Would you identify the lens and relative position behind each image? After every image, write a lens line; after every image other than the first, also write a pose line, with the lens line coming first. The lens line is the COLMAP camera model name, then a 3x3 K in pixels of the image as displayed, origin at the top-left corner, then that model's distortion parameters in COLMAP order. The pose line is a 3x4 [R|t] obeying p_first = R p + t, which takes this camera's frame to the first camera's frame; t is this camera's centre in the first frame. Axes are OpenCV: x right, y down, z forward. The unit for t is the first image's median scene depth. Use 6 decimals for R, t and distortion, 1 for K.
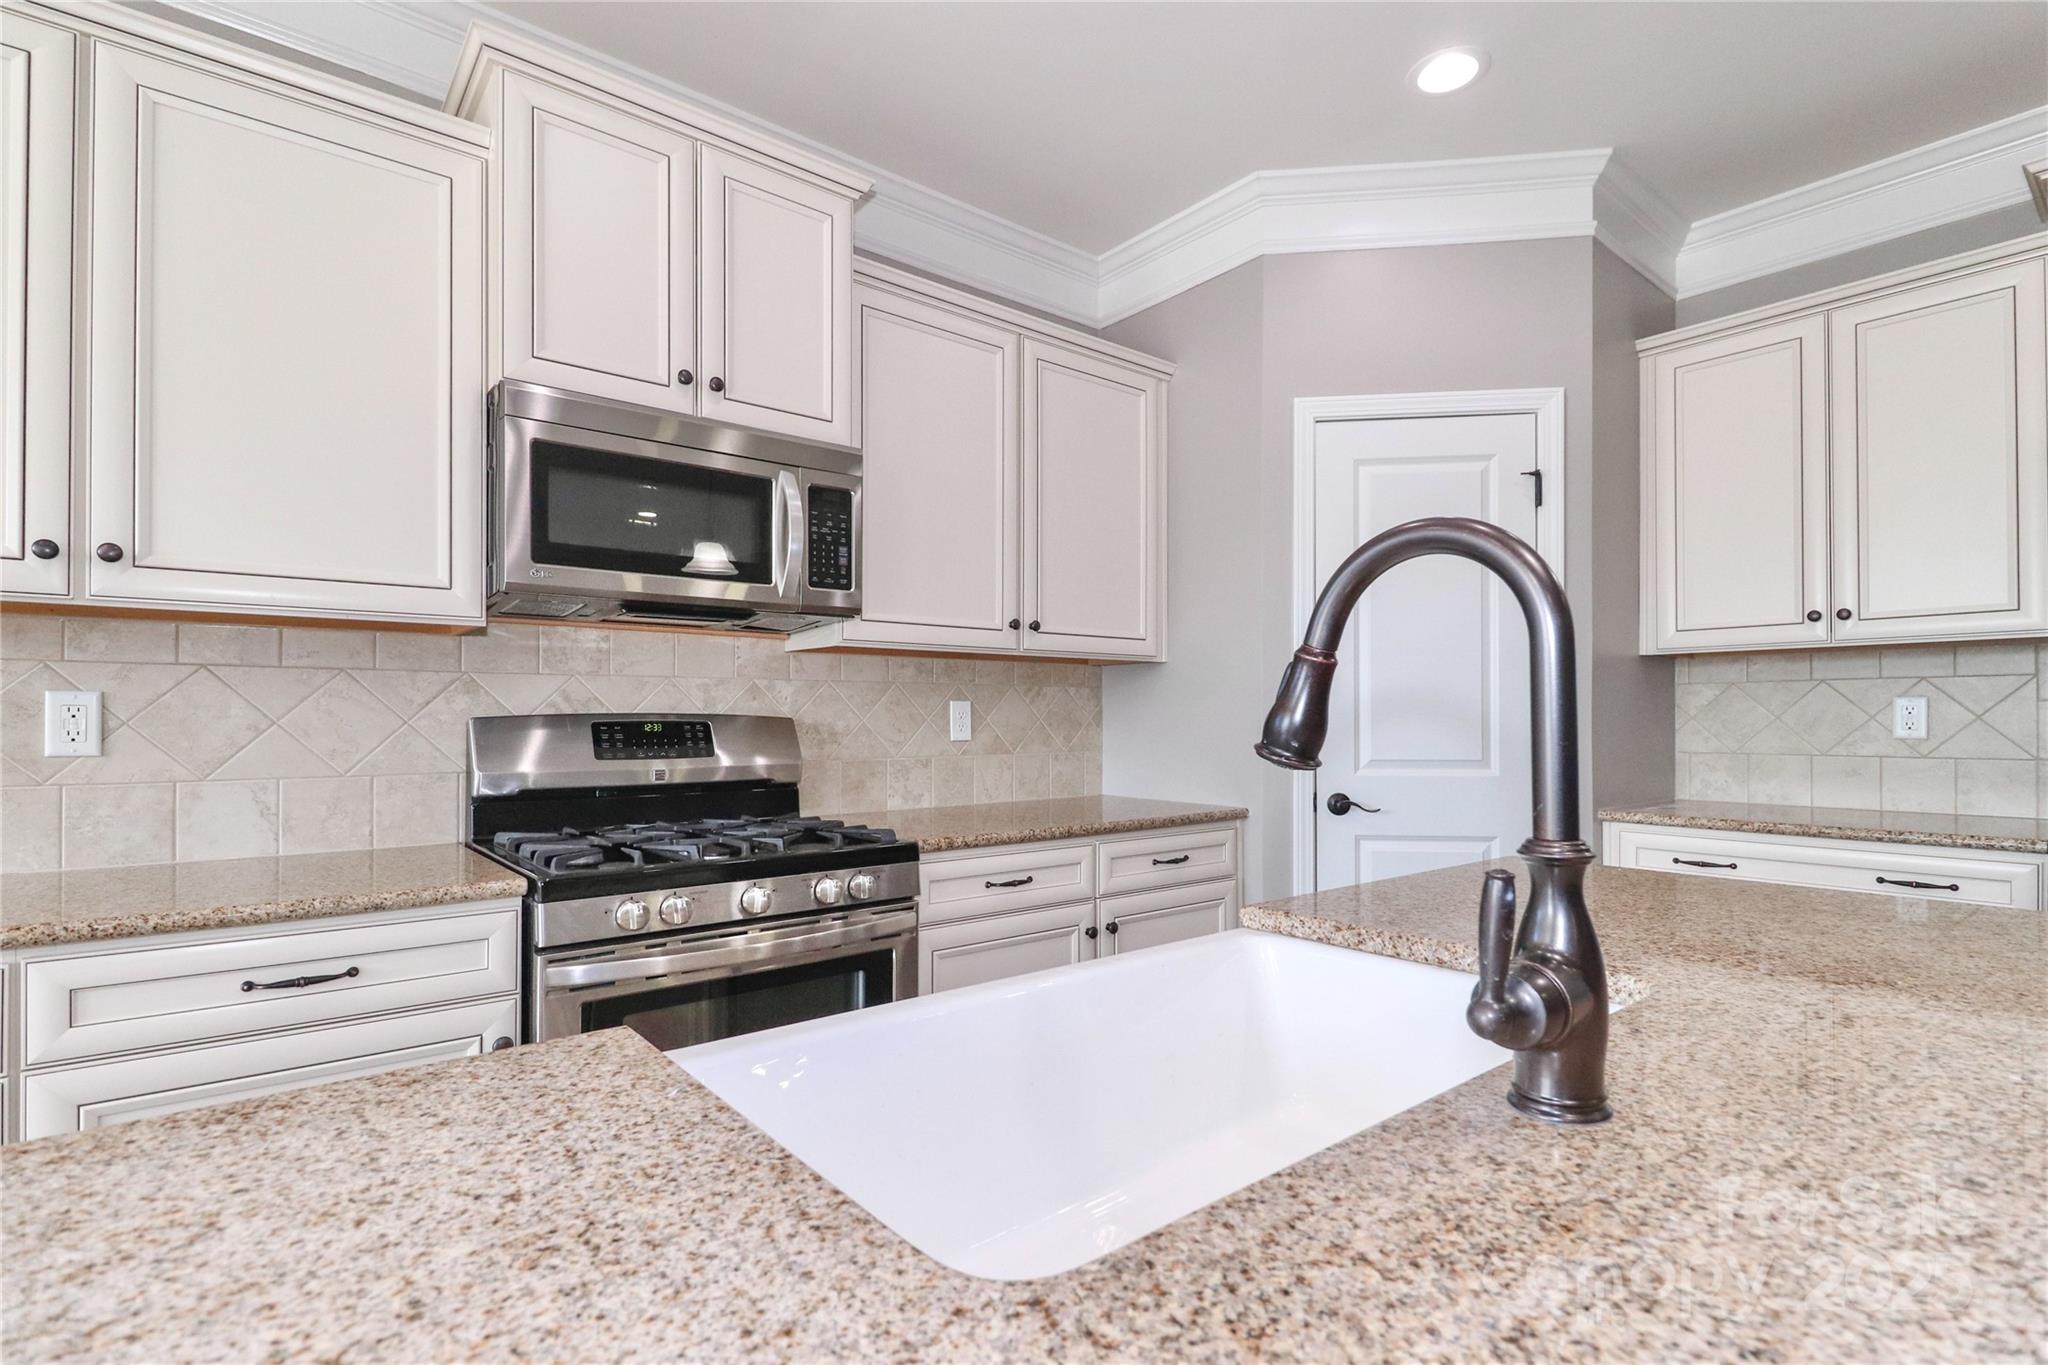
lens RADIAL K [[953.2, 0, 982.7], [0, 953.2, 710.7], [0, 0, 1]] dist [0.003811, 0.000154]
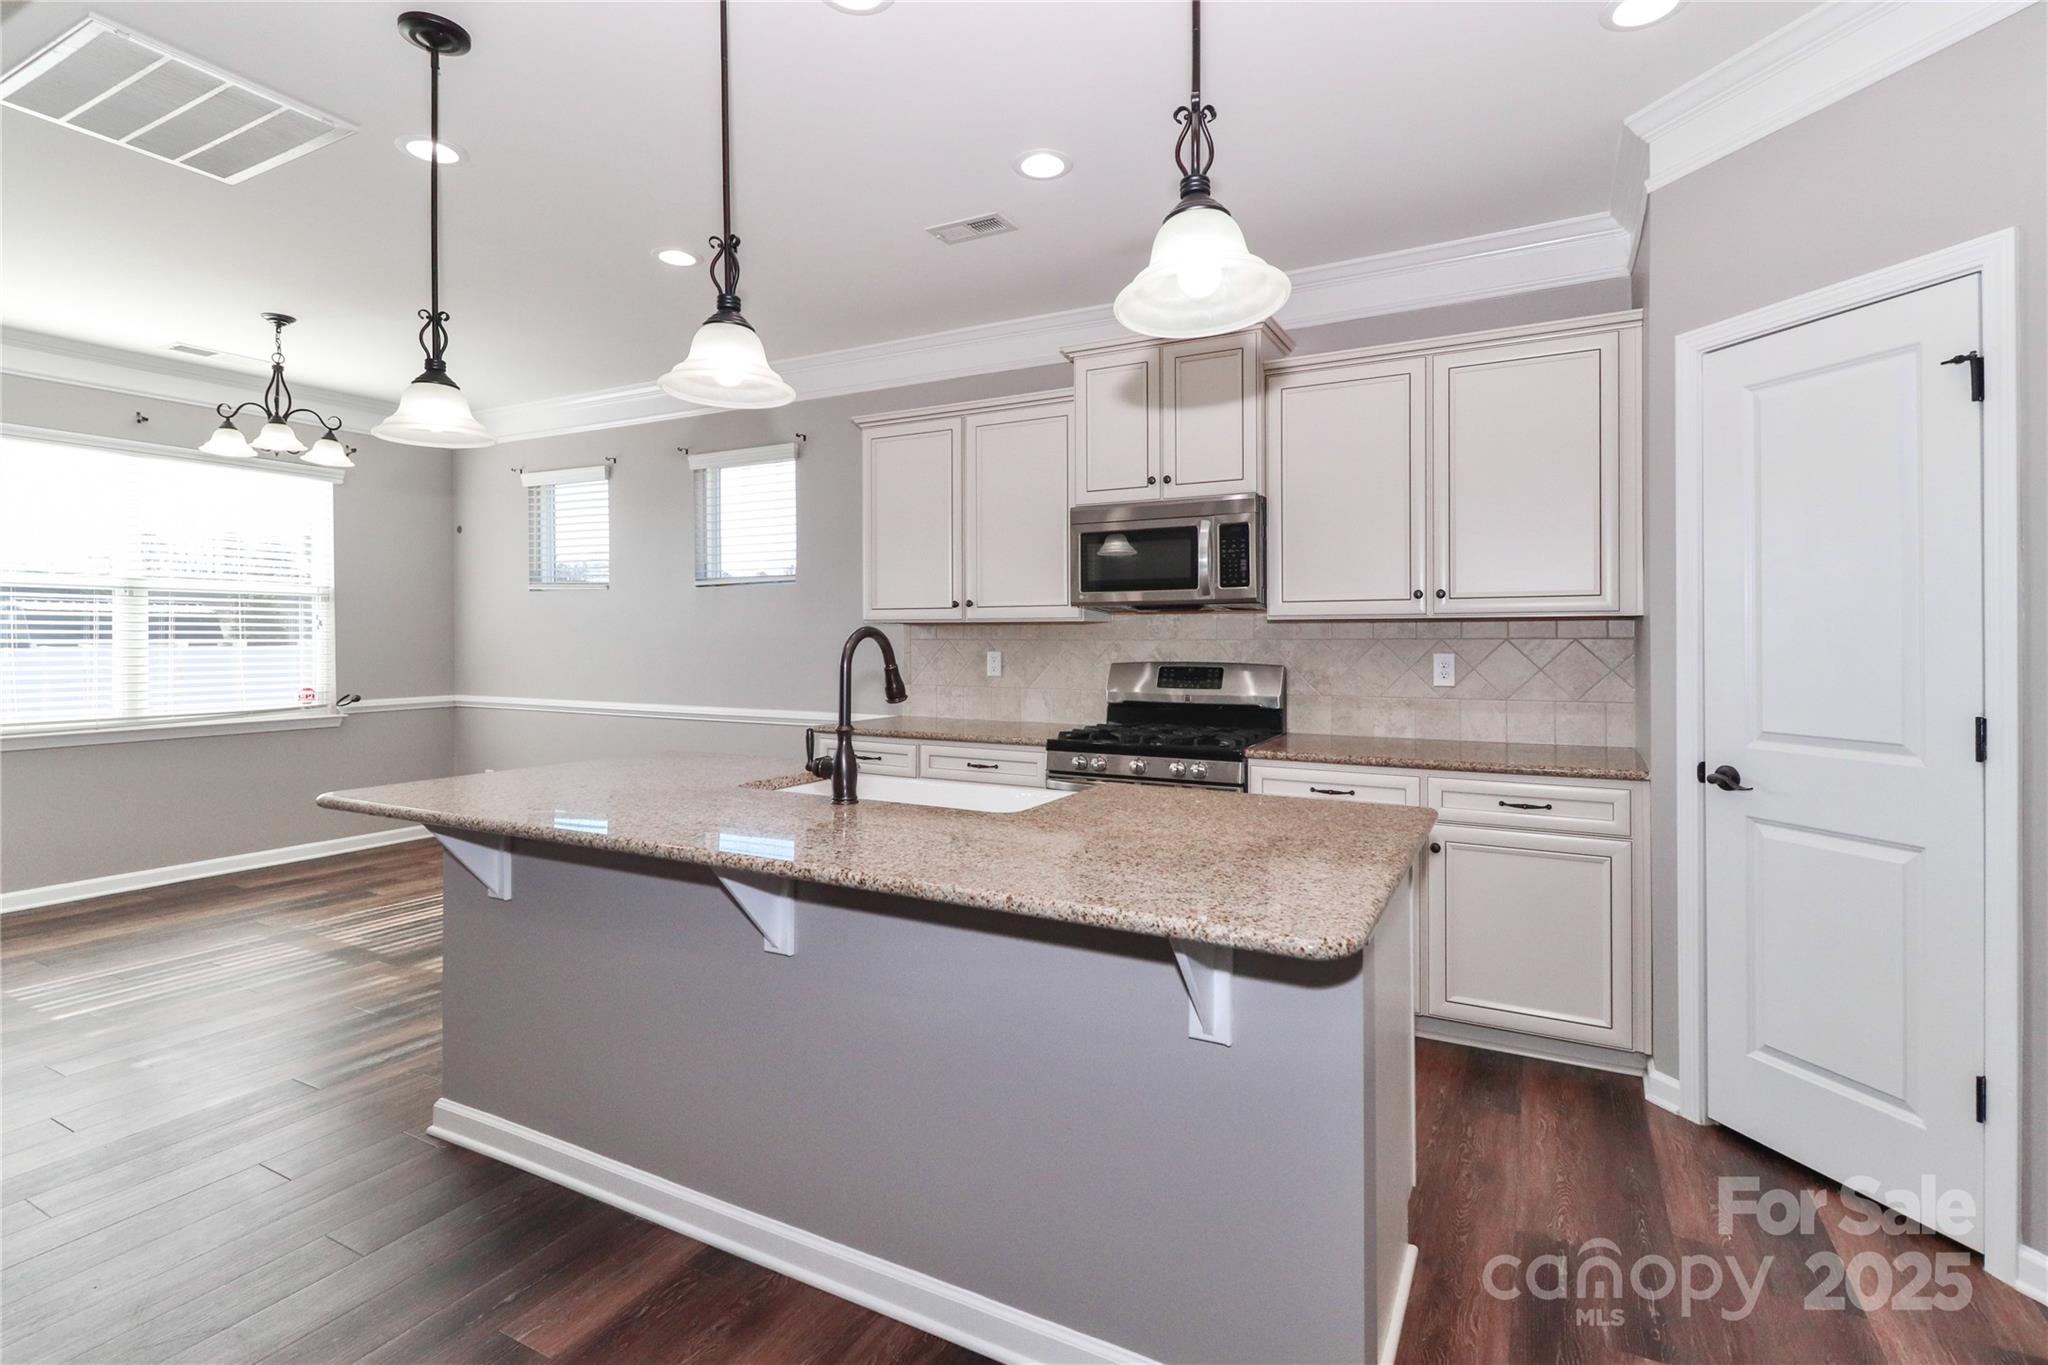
lens RADIAL K [[936.3, 0, 1066.8], [0, 936.3, 634.1], [0, 0, 1]] dist [0.015751, -0.000398]
pose [[0.423255, -0.003326, -0.906004, 1.090833], [0.007618, 0.999971, -0.000112, -0.049360], [0.905978, -0.006855, 0.423268, 0.081603]]
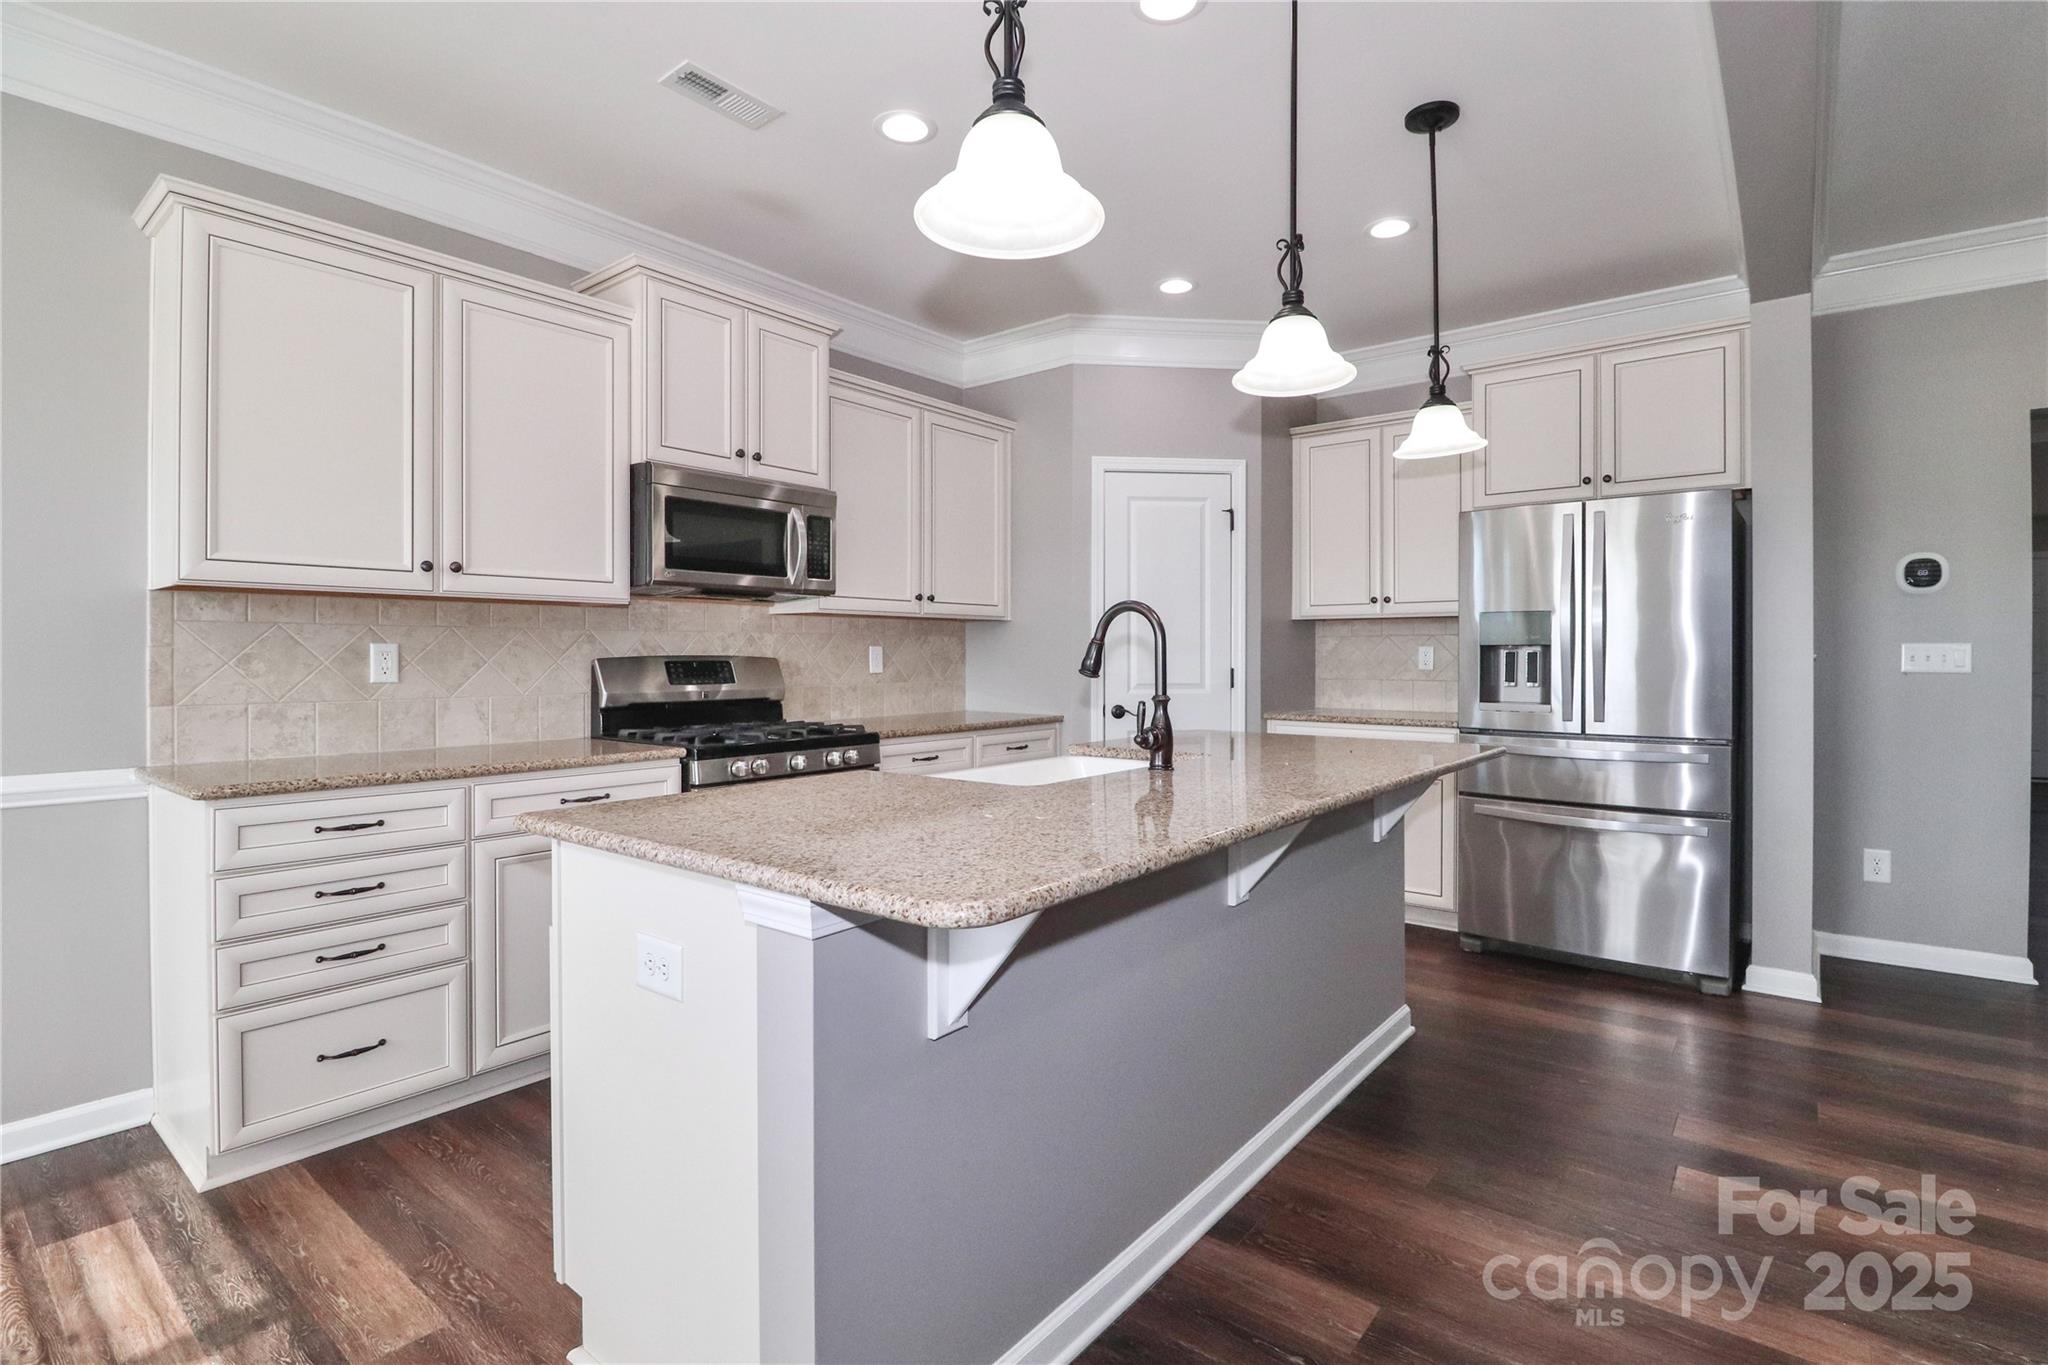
lens RADIAL K [[978.2, 0, 999.4], [0, 978.2, 652.0], [0, 0, 1]] dist [-0.001240, -0.000196]
pose [[0.975653, 0.001313, 0.219318, -0.216676], [-0.002493, 0.999984, 0.005105, -0.012271], [-0.219307, -0.005528, 0.975640, -0.666725]]
